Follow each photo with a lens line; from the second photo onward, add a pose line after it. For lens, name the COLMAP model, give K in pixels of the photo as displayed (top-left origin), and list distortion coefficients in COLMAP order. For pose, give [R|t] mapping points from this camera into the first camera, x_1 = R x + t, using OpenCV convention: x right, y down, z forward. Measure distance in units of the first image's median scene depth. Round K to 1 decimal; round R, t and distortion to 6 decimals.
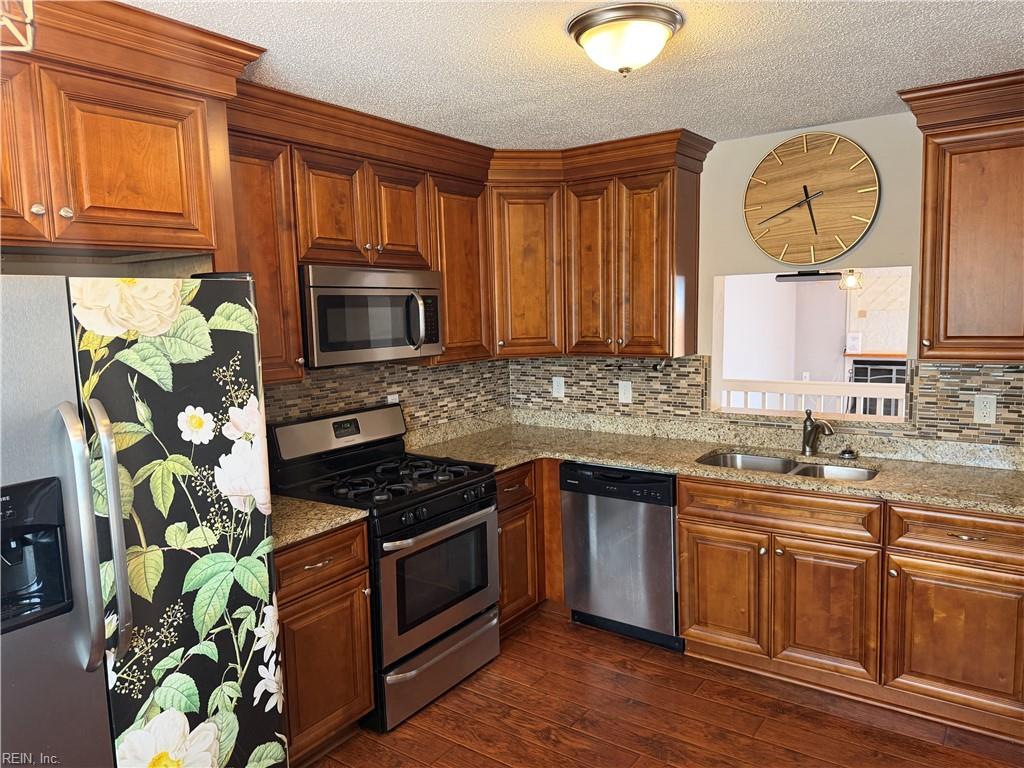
lens RADIAL K [[721.7, 0, 505.3], [0, 721.7, 383.5], [0, 0, 1]] dist [0.031861, -0.042978]
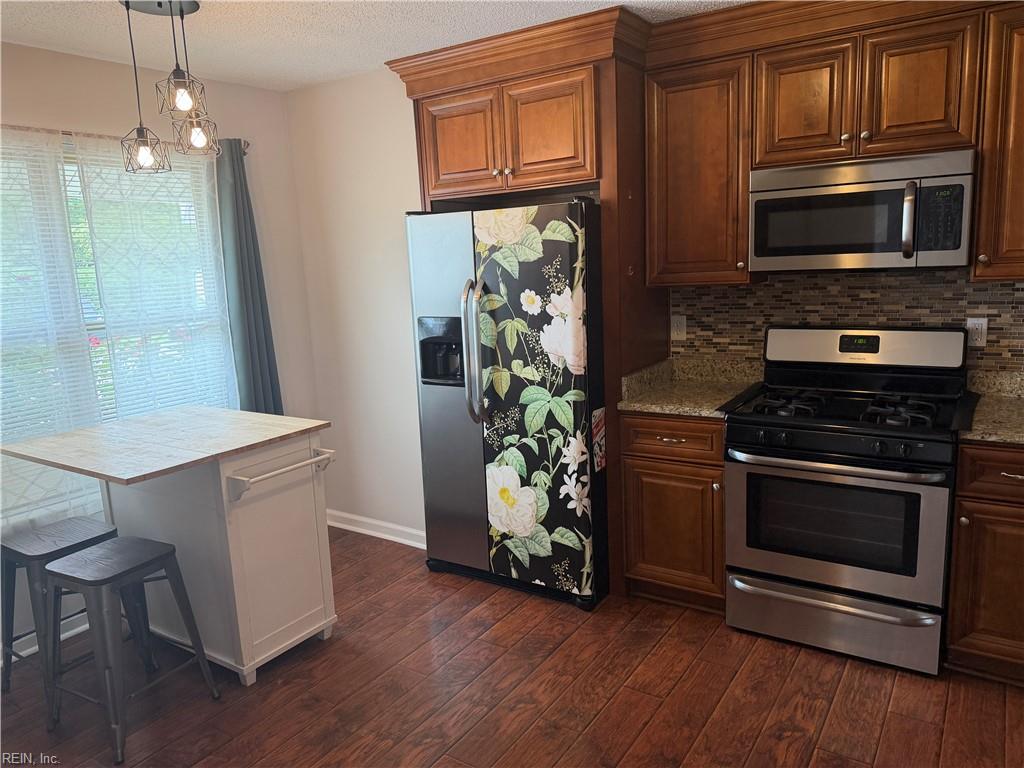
lens RADIAL K [[721.7, 0, 505.8], [0, 721.7, 382.6], [0, 0, 1]] dist [0.031861, -0.042978]
pose [[0.024624, 0.200716, -0.979340, 1.107181], [-0.055957, 0.978378, 0.199112, -0.077794], [0.998129, 0.049898, 0.035323, 0.873859]]
